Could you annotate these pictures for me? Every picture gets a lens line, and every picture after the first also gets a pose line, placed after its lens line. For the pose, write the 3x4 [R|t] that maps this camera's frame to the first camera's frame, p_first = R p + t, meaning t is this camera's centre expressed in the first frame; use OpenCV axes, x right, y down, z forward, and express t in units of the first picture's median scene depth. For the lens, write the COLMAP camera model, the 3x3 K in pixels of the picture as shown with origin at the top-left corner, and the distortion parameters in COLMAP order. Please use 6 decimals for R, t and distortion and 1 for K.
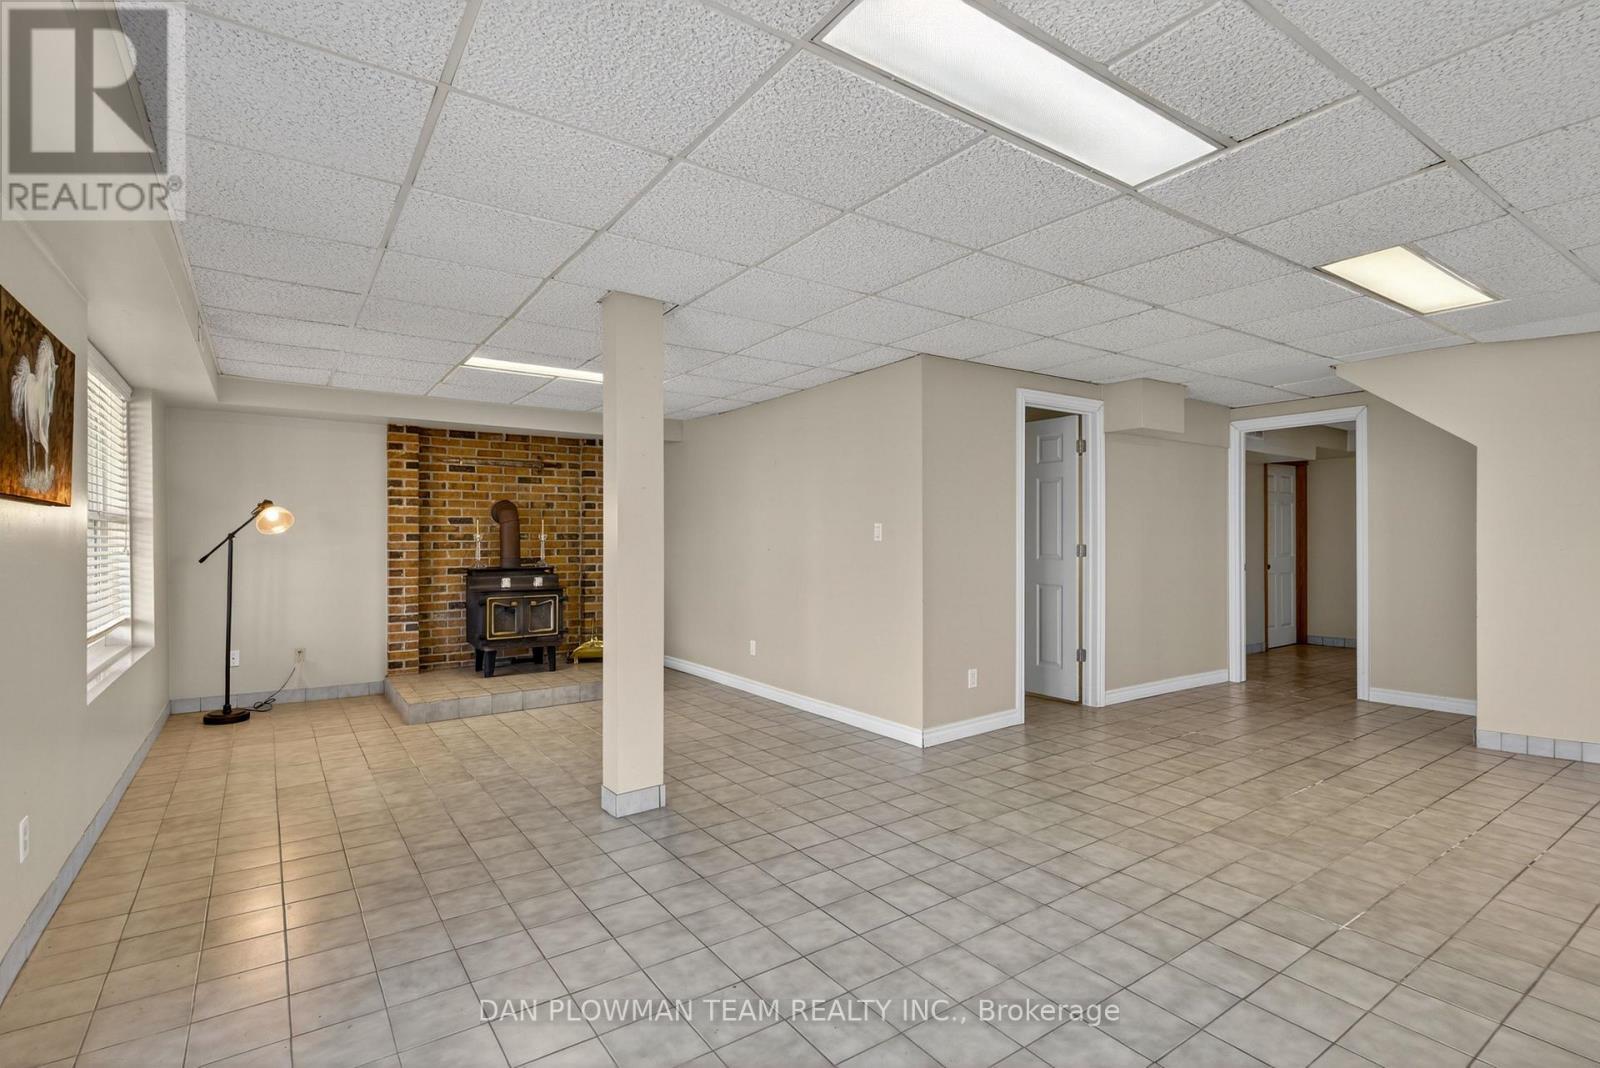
lens RADIAL K [[755.8, 0, 795.2], [0, 755.8, 537.5], [0, 0, 1]] dist [0.002299, 0.000495]
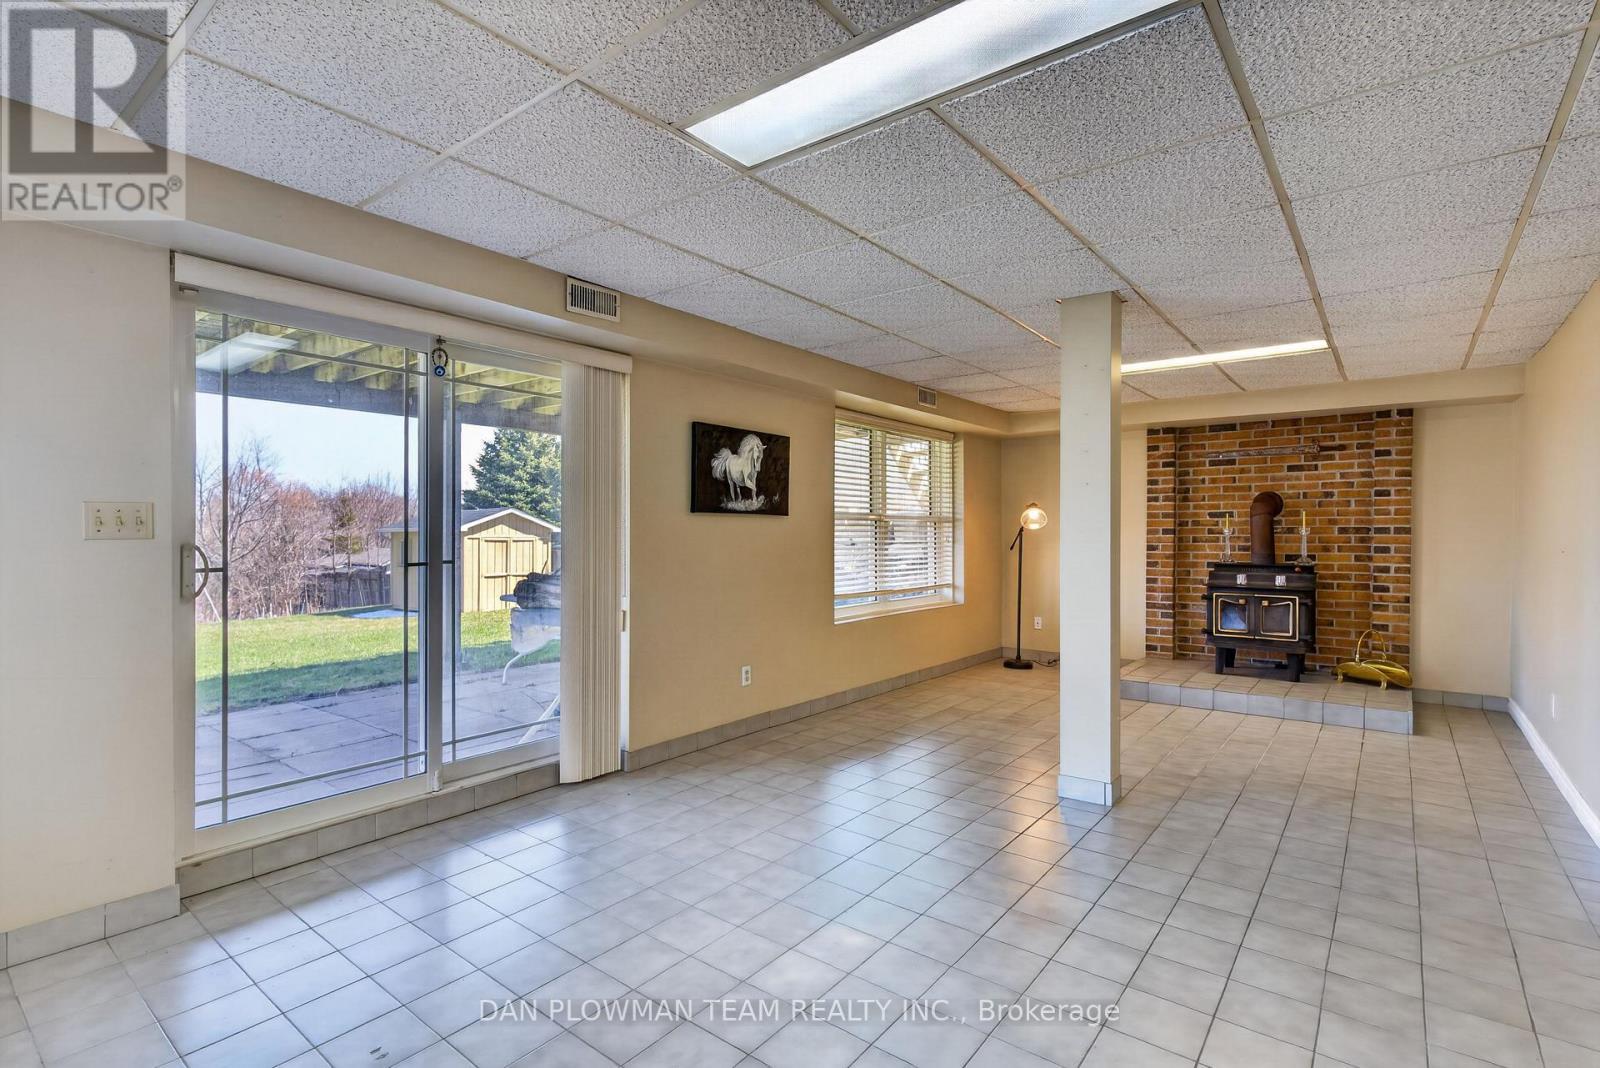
lens RADIAL K [[755.8, 0, 794.9], [0, 755.8, 532.2], [0, 0, 1]] dist [0.002299, 0.000495]
pose [[0.292460, 0.001293, -0.956277, 0.361336], [-0.000557, 0.999999, 0.001182, -0.000185], [0.956278, 0.000187, 0.292460, 0.181733]]
